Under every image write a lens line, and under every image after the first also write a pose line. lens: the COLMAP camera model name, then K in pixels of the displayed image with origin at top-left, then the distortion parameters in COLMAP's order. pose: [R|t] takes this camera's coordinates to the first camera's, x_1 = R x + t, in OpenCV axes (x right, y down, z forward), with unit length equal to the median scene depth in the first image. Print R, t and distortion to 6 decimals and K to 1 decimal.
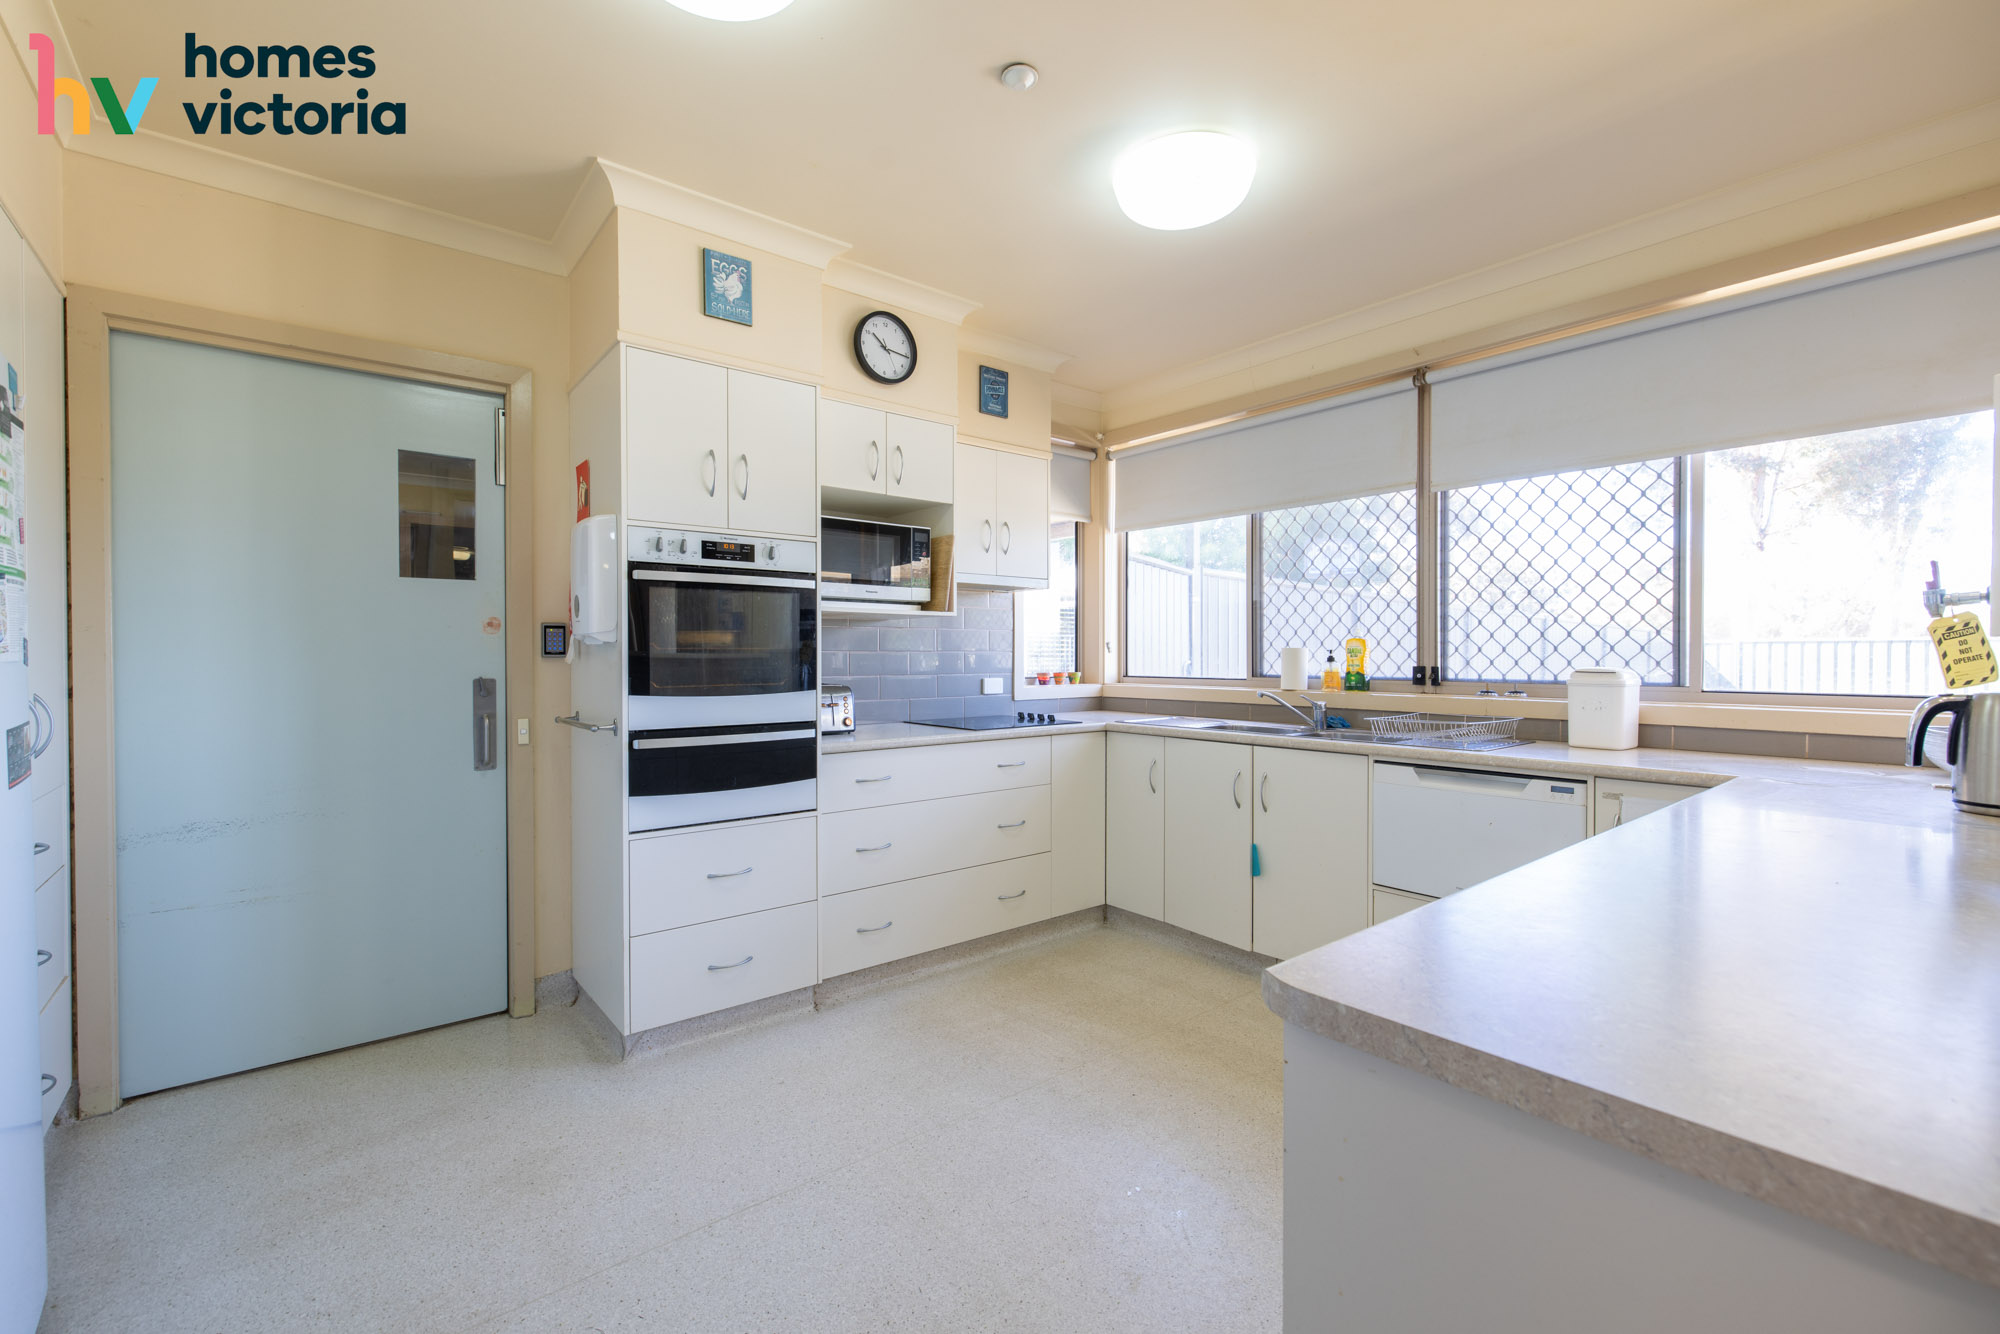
lens RADIAL K [[847.8, 0, 1002.4], [0, 847.8, 662.3], [0, 0, 1]] dist [0.004514, 0.000159]
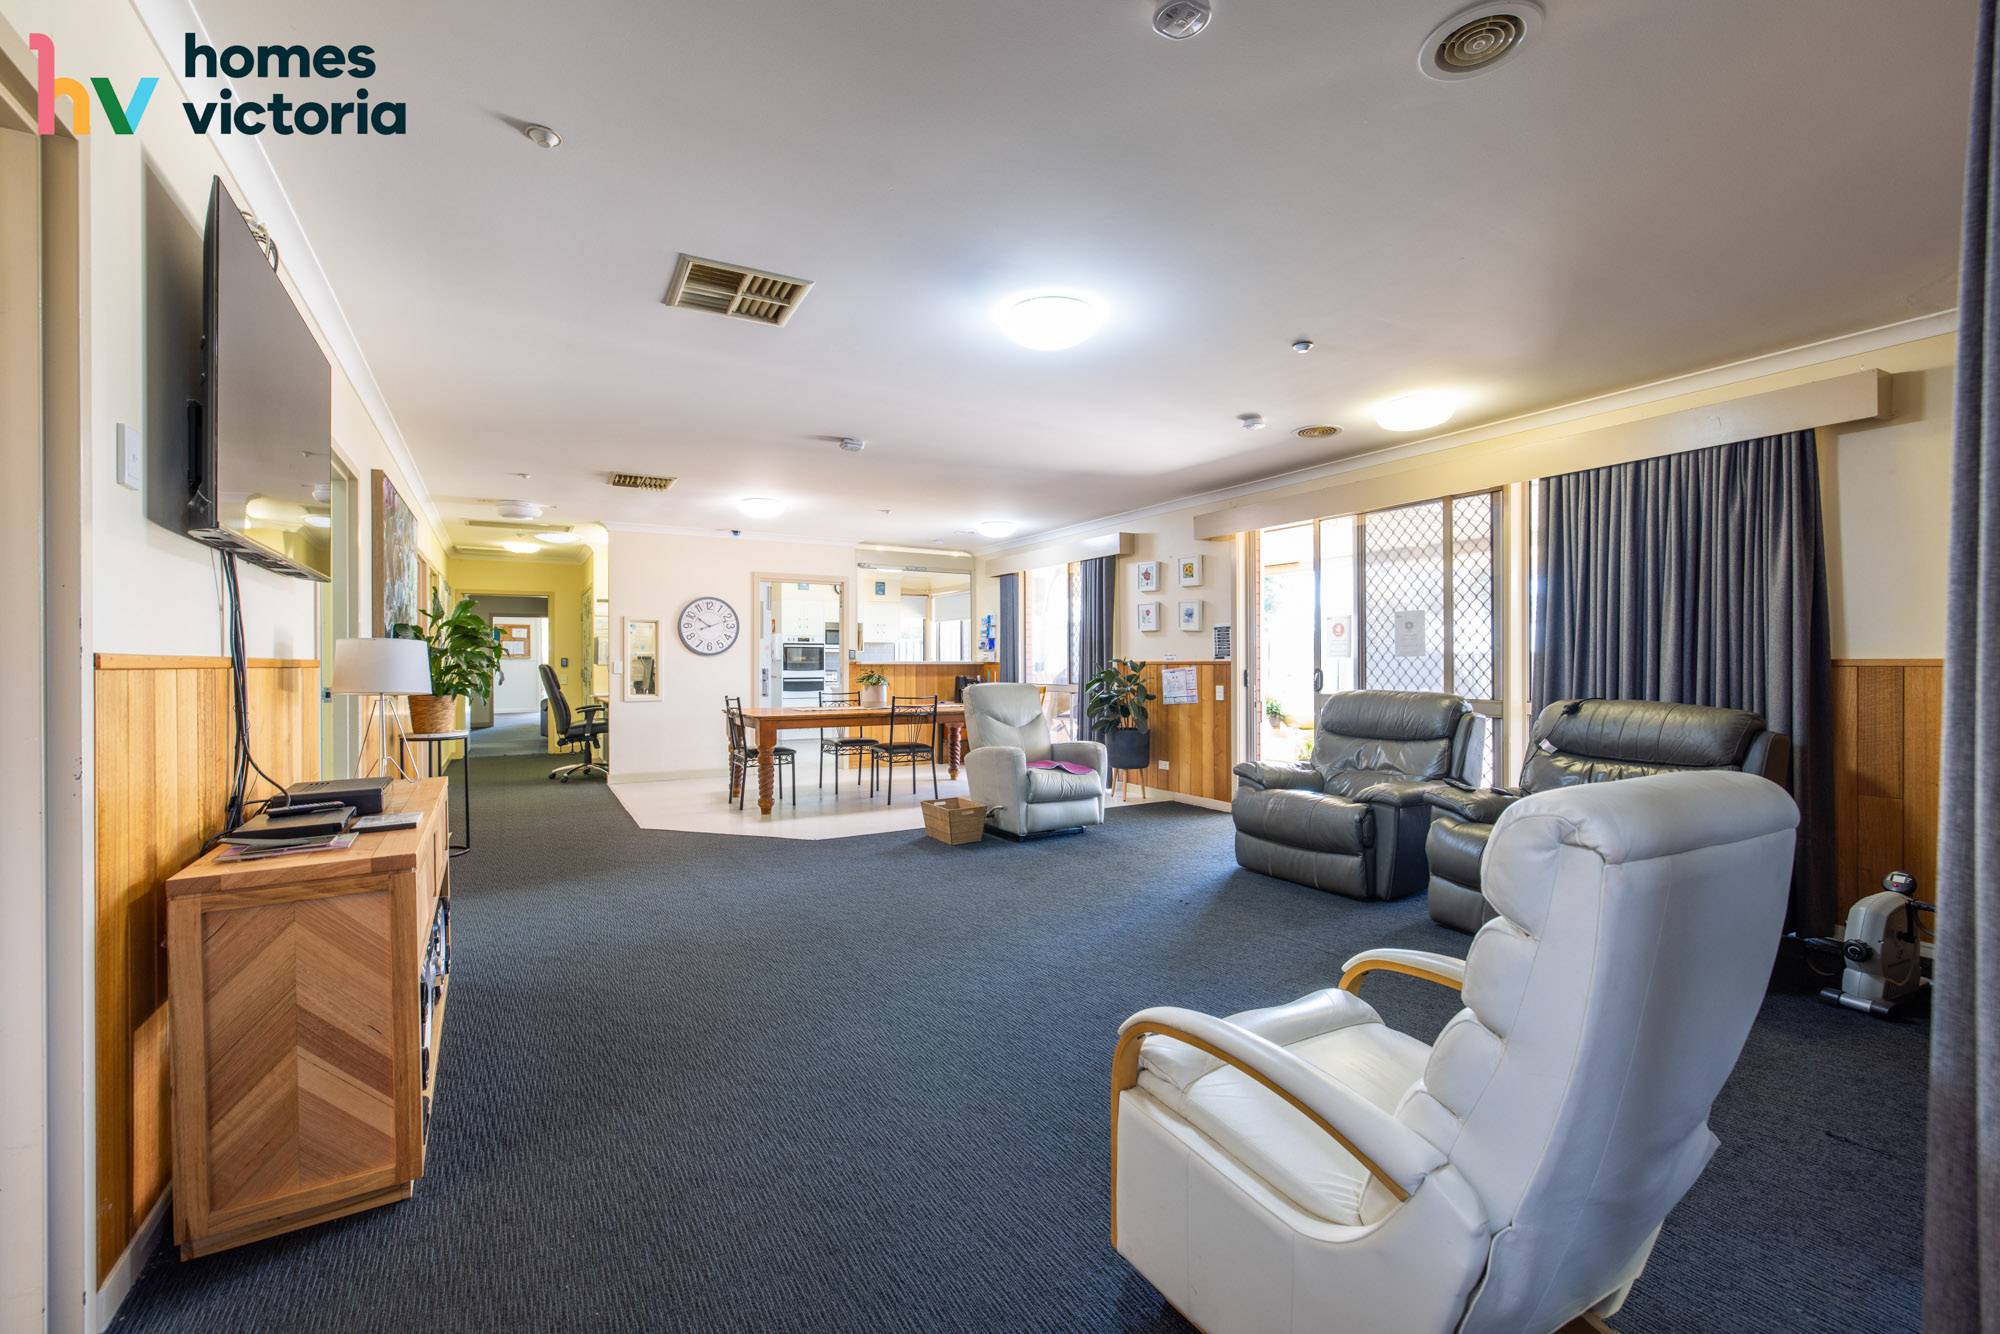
lens RADIAL K [[847.8, 0, 999.9], [0, 847.8, 668.3], [0, 0, 1]] dist [0.004514, 0.000159]
pose [[0.985357, 0.002952, -0.170479, 1.467498], [-0.002734, 0.999995, 0.001514, 0.013394], [0.170482, -0.001025, 0.985360, -3.258873]]
